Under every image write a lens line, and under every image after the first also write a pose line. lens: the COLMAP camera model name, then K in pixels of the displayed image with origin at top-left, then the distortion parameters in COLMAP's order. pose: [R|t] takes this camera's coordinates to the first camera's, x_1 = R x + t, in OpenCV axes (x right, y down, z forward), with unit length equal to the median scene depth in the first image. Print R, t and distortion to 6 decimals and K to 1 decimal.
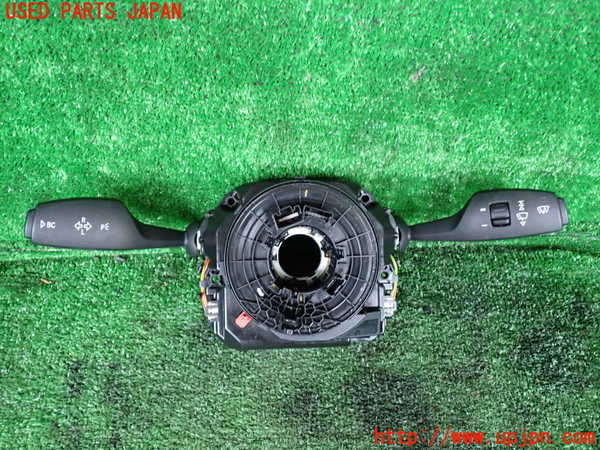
lens RADIAL K [[539.0, 0, 300.0], [0, 539.0, 225.0], [0, 0, 1]] dist [0.007819, 0.018622]
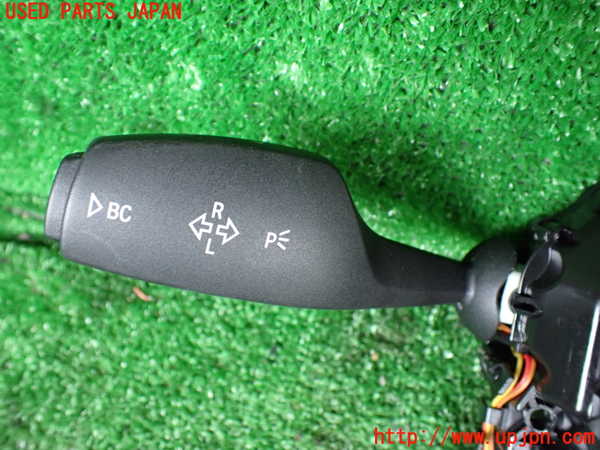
lens RADIAL K [[536.7, 0, 300.0], [0, 536.7, 225.0], [0, 0, 1]] dist [-0.033021, -0.002848]
pose [[0.954507, 0.172226, -0.243422, -0.244209], [-0.155068, 0.983966, 0.088123, -0.031110], [0.254696, -0.046367, 0.965909, 0.624528]]
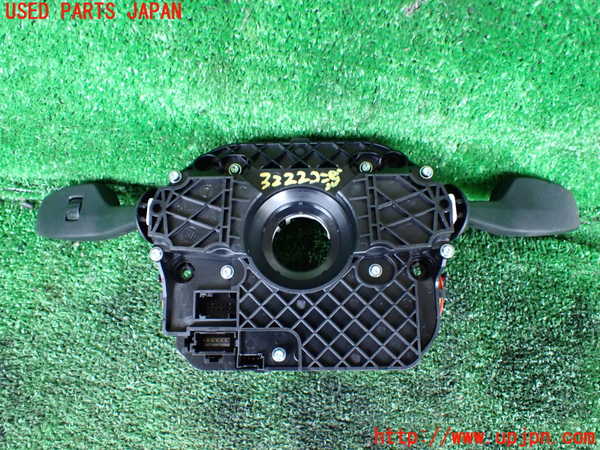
lens RADIAL K [[536.7, 0, 300.0], [0, 536.7, 225.0], [0, 0, 1]] dist [-0.033021, -0.002848]
pose [[0.996091, 0.087049, 0.014999, 0.074768], [-0.088332, 0.981159, 0.171824, -0.092643], [0.000240, -0.172478, 0.985013, 0.243995]]
